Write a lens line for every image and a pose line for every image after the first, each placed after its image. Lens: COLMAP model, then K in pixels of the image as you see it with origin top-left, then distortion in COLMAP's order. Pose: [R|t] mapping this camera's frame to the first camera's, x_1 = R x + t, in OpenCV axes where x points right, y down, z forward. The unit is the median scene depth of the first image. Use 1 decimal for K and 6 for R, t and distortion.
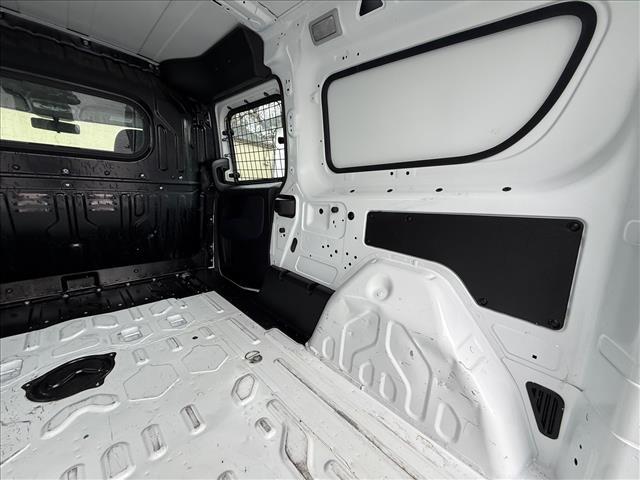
lens RADIAL K [[253.8, 0, 318.3], [0, 253.8, 240.0], [0, 0, 1]] dist [-0.000958, -0.000394]
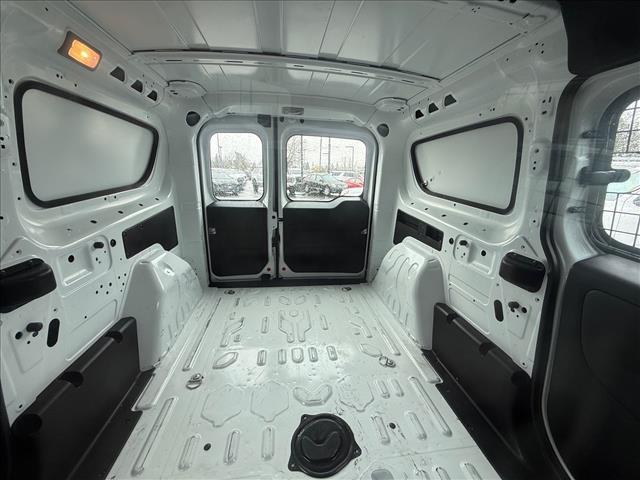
lens RADIAL K [[253.8, 0, 318.3], [0, 253.8, 240.0], [0, 0, 1]] dist [-0.000958, -0.000394]
pose [[-0.795243, -0.238233, 0.557524, -0.891054], [0.047280, 0.892398, 0.448766, -0.422382], [-0.604444, 0.383238, -0.698410, 0.952279]]
